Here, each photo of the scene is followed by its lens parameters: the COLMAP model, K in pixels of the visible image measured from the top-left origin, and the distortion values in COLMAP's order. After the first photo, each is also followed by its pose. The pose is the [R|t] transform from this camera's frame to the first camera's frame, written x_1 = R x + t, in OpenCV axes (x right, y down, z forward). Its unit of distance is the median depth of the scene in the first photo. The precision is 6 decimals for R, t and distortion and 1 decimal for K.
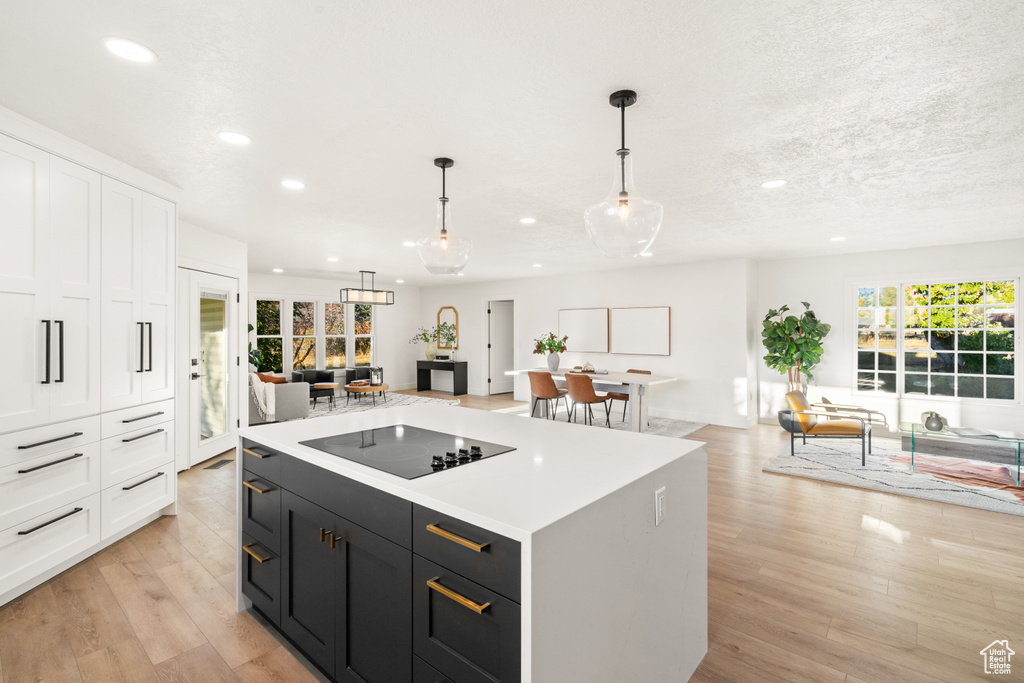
lens RADIAL K [[469.0, 0, 511.8], [0, 469.0, 336.4], [0, 0, 1]] dist [-0.000198, 0.002267]
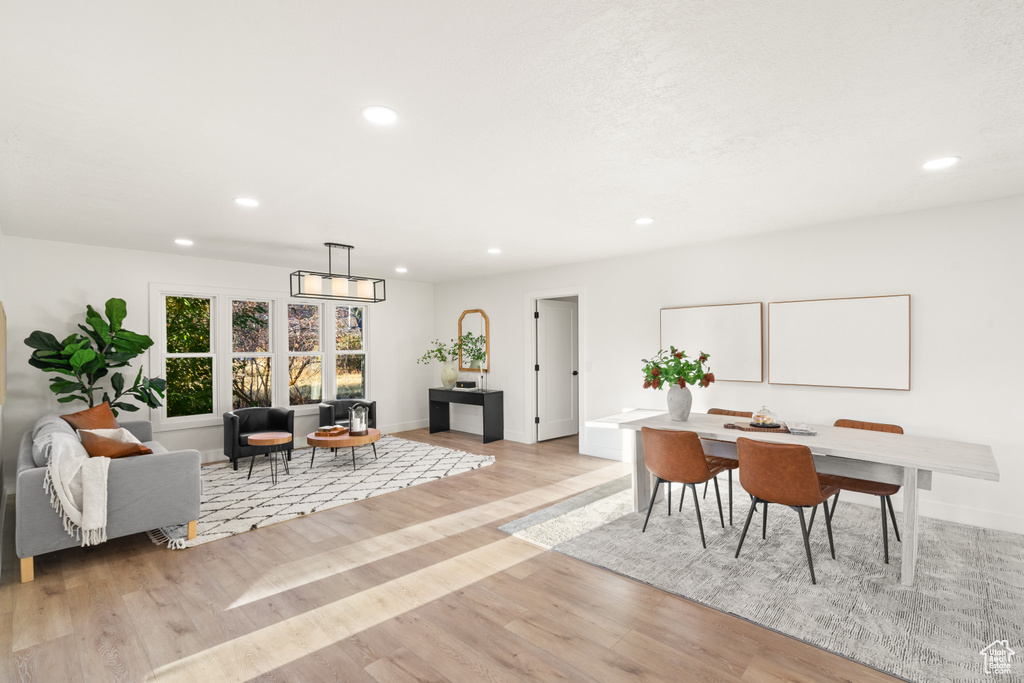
lens RADIAL K [[469.0, 0, 513.3], [0, 469.0, 348.7], [0, 0, 1]] dist [-0.000198, 0.002267]
pose [[0.998907, -0.005115, -0.046461, -0.064099], [0.004902, 0.999977, -0.004699, -0.003855], [0.046484, 0.004467, 0.998909, 0.434231]]
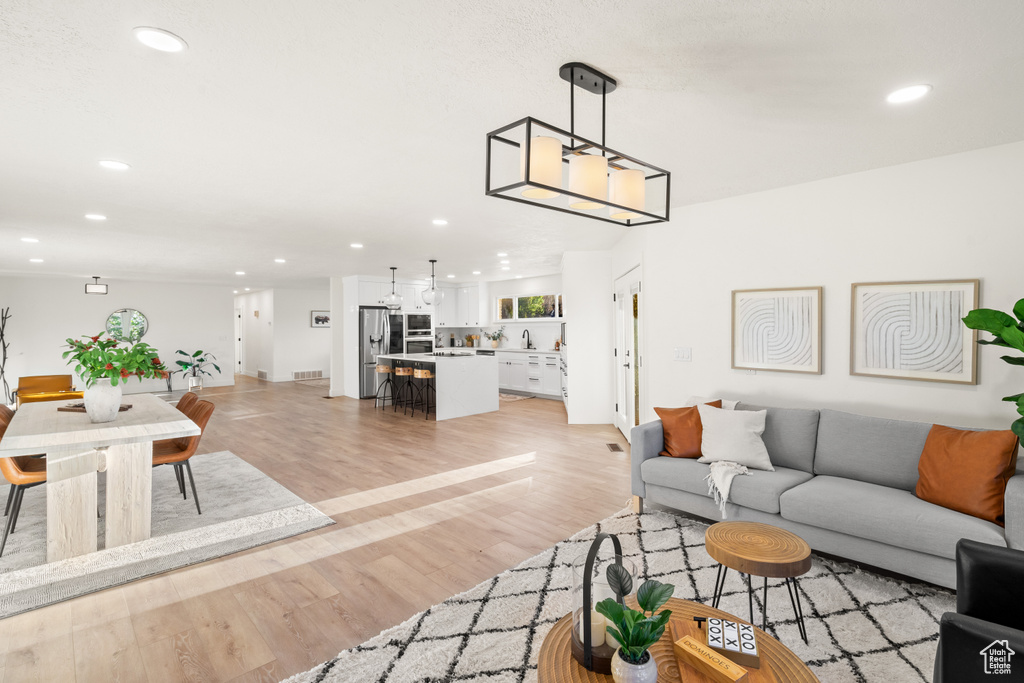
lens RADIAL K [[469.0, 0, 512.7], [0, 469.0, 335.9], [0, 0, 1]] dist [-0.000198, 0.002267]
pose [[-0.995306, 0.005411, 0.096628, -0.296792], [0.008056, 0.999603, 0.026996, -0.012033], [-0.096443, 0.027648, -0.994954, 1.266070]]
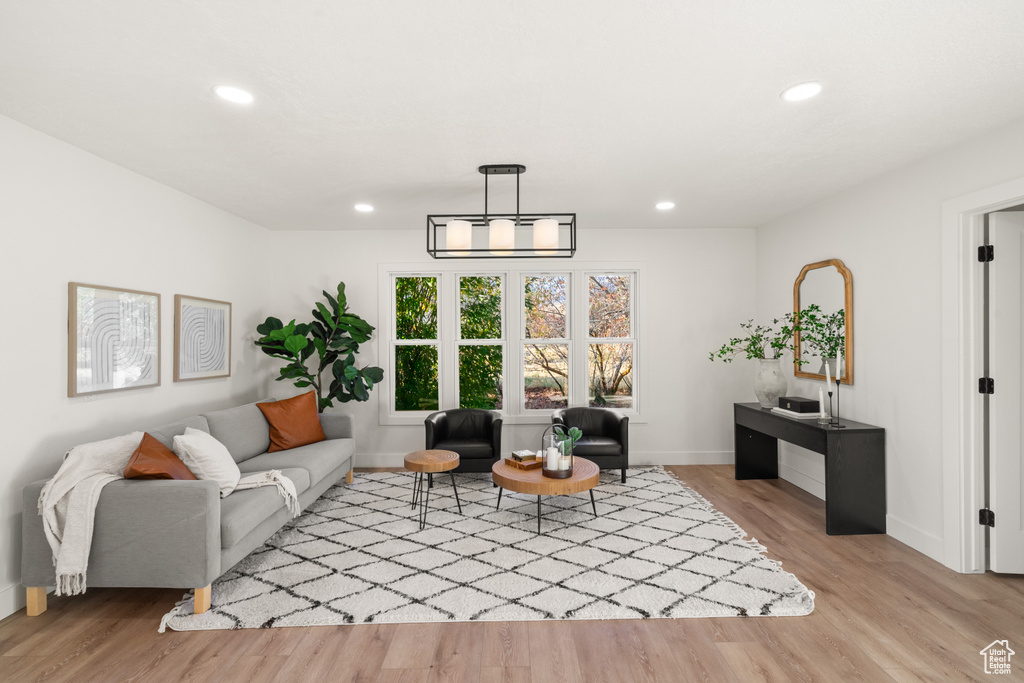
lens RADIAL K [[469.0, 0, 513.4], [0, 469.0, 334.6], [0, 0, 1]] dist [-0.000198, 0.002267]
pose [[0.654579, -0.002315, -0.755990, -0.028770], [-0.003589, 0.999975, -0.006169, -0.006330], [0.755985, 0.006752, 0.654554, 0.790604]]
